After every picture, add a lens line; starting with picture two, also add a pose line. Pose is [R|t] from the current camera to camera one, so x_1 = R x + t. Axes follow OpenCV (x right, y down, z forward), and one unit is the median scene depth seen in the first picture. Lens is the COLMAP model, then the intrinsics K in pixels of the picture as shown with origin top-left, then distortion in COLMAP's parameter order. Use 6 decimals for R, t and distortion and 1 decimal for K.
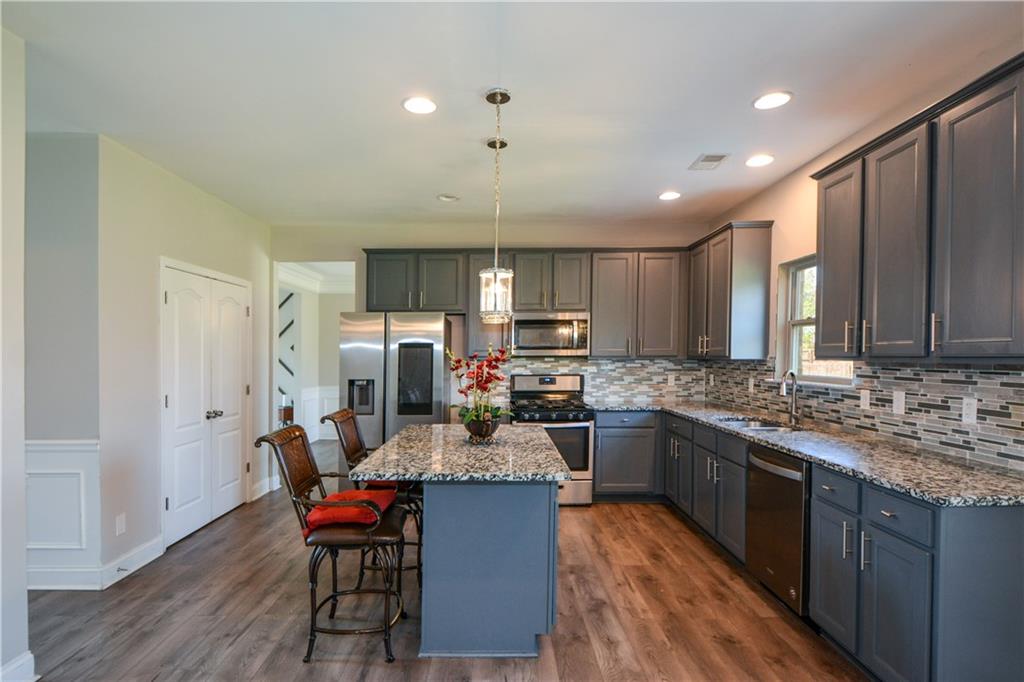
lens RADIAL K [[530.9, 0, 497.6], [0, 530.9, 373.9], [0, 0, 1]] dist [0.003501, -0.004978]
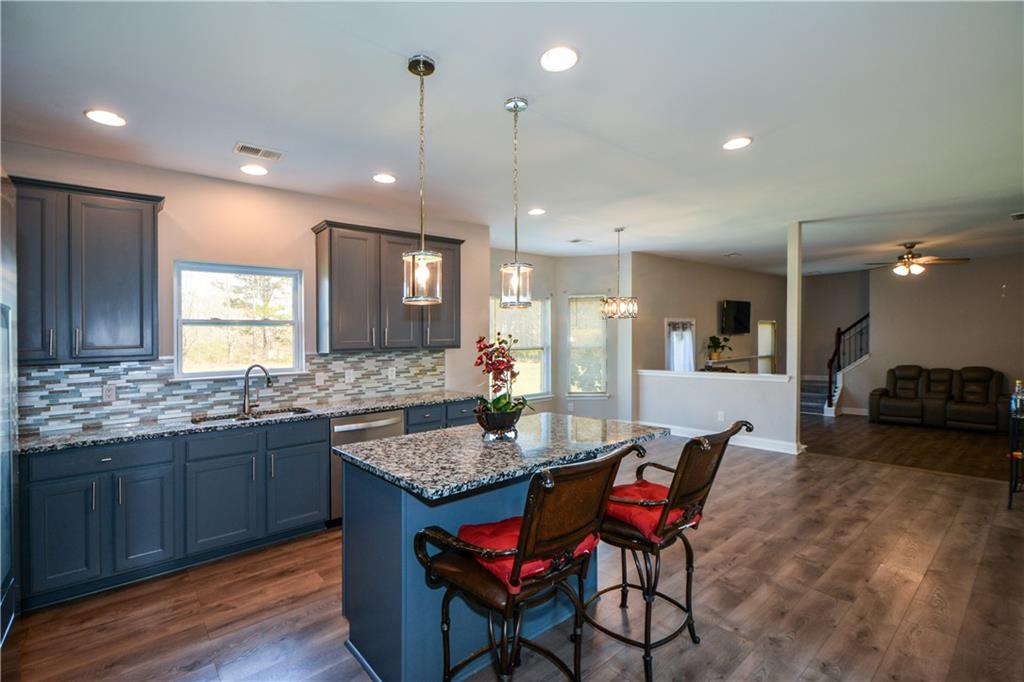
lens RADIAL K [[453.7, 0, 480.5], [0, 453.7, 382.2], [0, 0, 1]] dist [0.008717, -0.003368]
pose [[-0.613589, -0.056103, 0.787630, -0.555941], [0.052632, 0.992349, 0.111687, -0.056902], [-0.787869, 0.109984, -0.605942, 1.284618]]
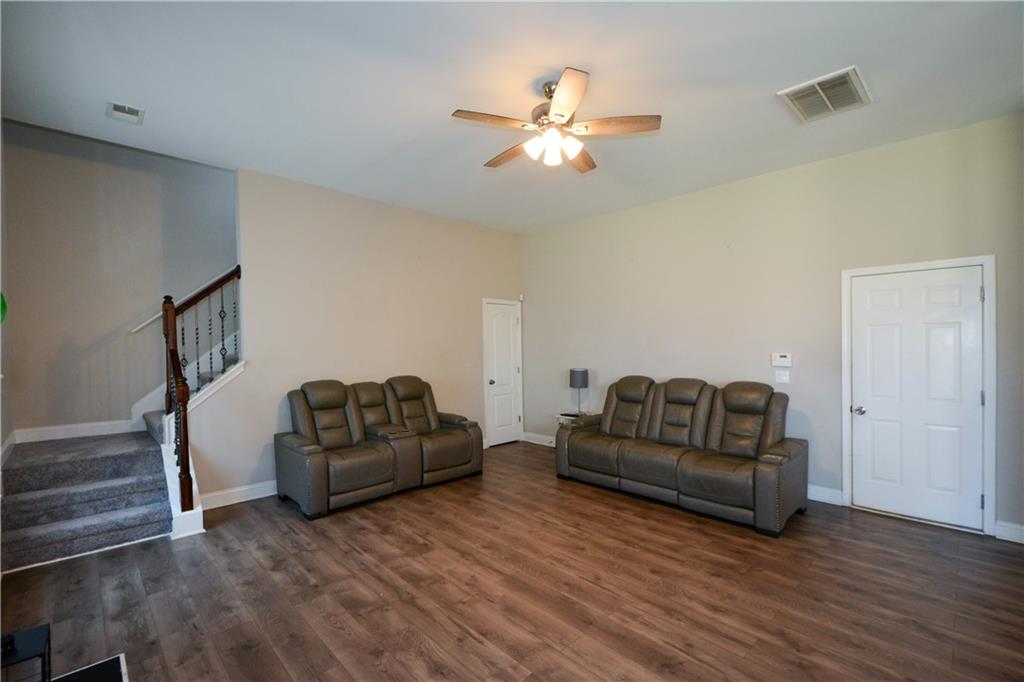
lens RADIAL K [[453.7, 0, 518.4], [0, 453.7, 349.8], [0, 0, 1]] dist [0.008717, -0.003368]
pose [[-0.705559, 0.011554, -0.708557, 0.513259], [-0.018405, 0.999231, 0.034621, 0.116720], [0.708412, 0.037468, -0.704804, -0.855258]]
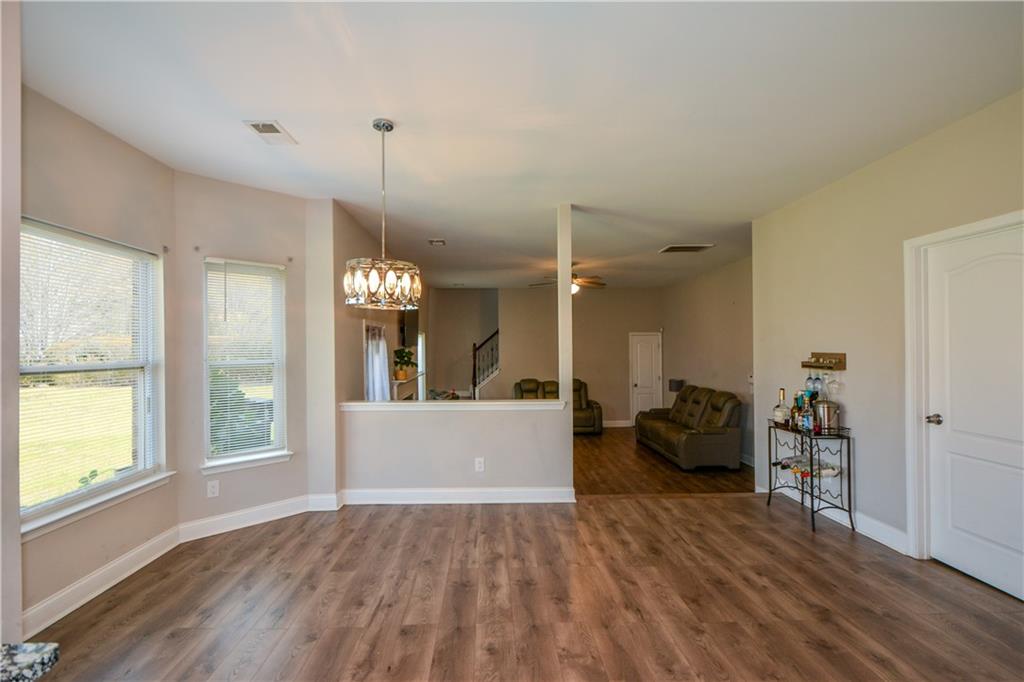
lens RADIAL K [[475.7, 0, 504.2], [0, 475.7, 351.4], [0, 0, 1]] dist [0.014929, -0.000781]
pose [[-0.999688, 0.008435, -0.023527, 0.212407], [0.007474, 0.999146, 0.040633, -0.029300], [0.023850, 0.040444, -0.998897, 0.745326]]
